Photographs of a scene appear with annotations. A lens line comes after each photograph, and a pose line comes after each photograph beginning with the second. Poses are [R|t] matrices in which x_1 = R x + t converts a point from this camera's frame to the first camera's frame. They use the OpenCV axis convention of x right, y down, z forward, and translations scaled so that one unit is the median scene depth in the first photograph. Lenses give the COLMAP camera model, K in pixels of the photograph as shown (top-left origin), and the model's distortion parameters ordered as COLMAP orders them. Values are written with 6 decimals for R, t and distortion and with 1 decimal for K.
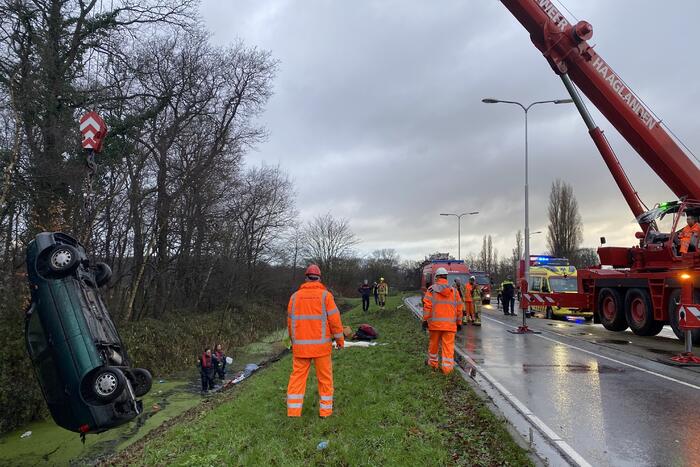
lens RADIAL K [[395.8, 0, 350.0], [0, 395.8, 240.8], [0, 0, 1]] dist [-0.049140, -0.000894]
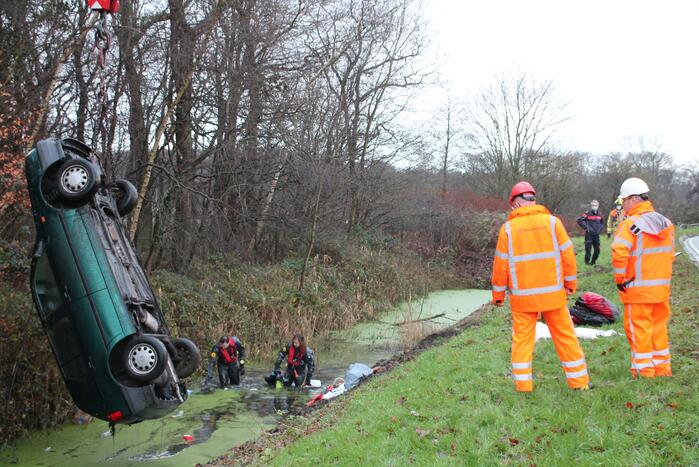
lens RADIAL K [[552.5, 0, 349.5], [0, 552.5, 233.5], [0, 0, 1]] dist [-0.053030, 0.003047]
pose [[0.976502, 0.013343, -0.215096, -0.110918], [0.015318, 0.991260, 0.131029, 0.053300], [0.214964, -0.131245, 0.967763, 0.328320]]
